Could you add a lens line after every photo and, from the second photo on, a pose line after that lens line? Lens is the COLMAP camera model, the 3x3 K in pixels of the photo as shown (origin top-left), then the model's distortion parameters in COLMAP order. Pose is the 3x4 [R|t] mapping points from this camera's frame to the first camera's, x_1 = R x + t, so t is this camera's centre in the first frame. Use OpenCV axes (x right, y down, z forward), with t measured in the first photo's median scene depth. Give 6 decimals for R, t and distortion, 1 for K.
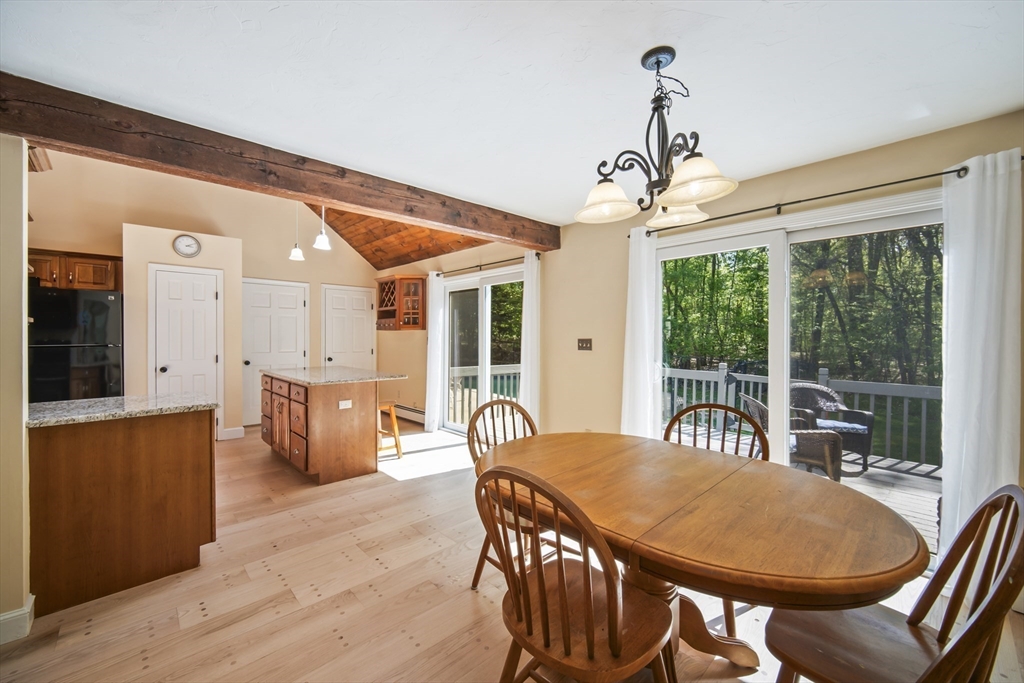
lens RADIAL K [[407.3, 0, 499.7], [0, 407.3, 338.9], [0, 0, 1]] dist [0.000530, -0.000135]
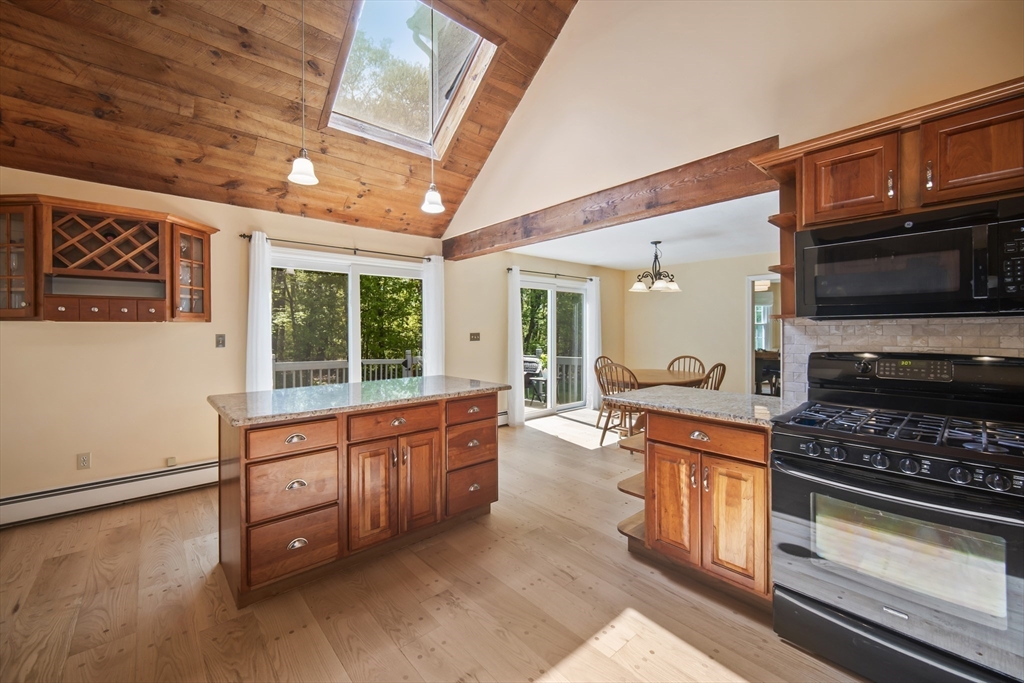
lens RADIAL K [[407.3, 0, 499.7], [0, 407.3, 338.9], [0, 0, 1]] dist [0.000530, -0.000135]
pose [[0.028197, -0.025010, 0.999289, -1.437958], [0.012382, 0.999619, 0.024669, -0.015722], [-0.999526, 0.011677, 0.028496, 1.086515]]
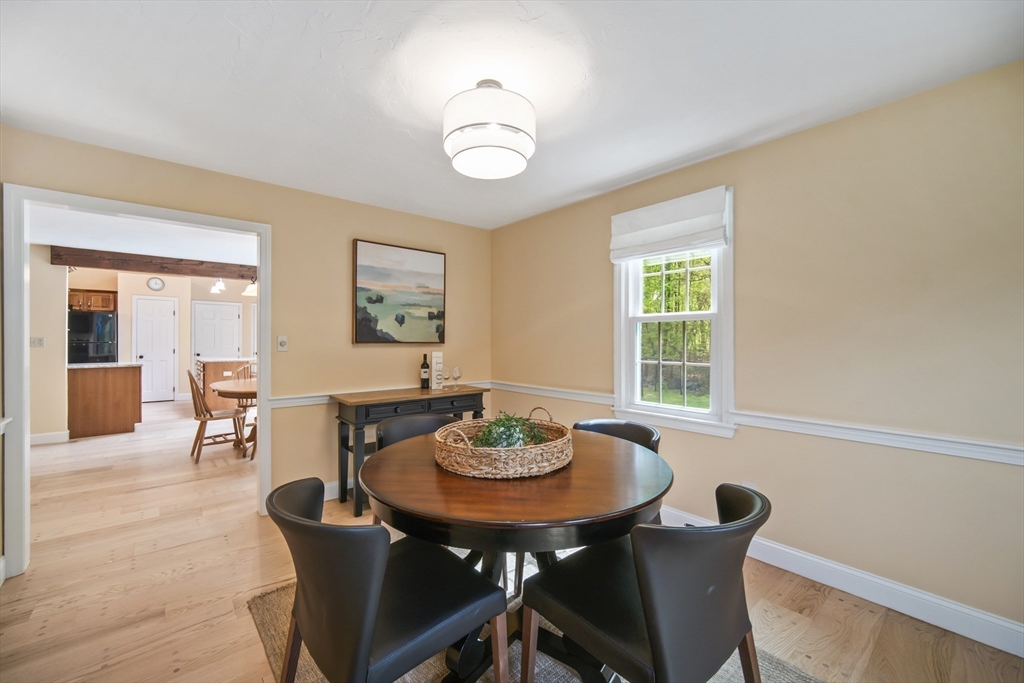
lens RADIAL K [[423.4, 0, 512.0], [0, 423.4, 341.5], [0, 0, 1]] dist [-0.001223, -0.000329]
pose [[0.999104, 0.002741, -0.042241, 1.183865], [-0.002986, 0.999979, -0.005737, 0.024073], [0.042224, 0.005858, 0.999091, -1.041245]]
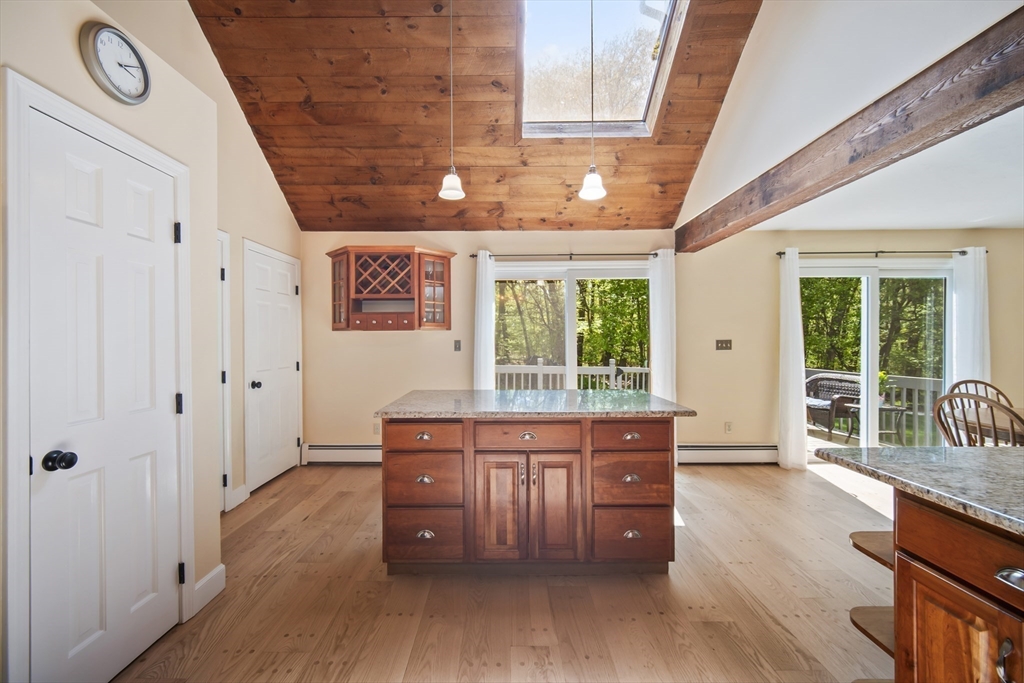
lens RADIAL K [[405.9, 0, 503.5], [0, 405.9, 345.5], [0, 0, 1]] dist [-0.000680, -0.000085]
pose [[0.675369, -0.019119, 0.737232, -1.227707], [0.013039, 0.999817, 0.013983, -0.009534], [-0.737364, 0.000169, 0.675495, 0.867981]]
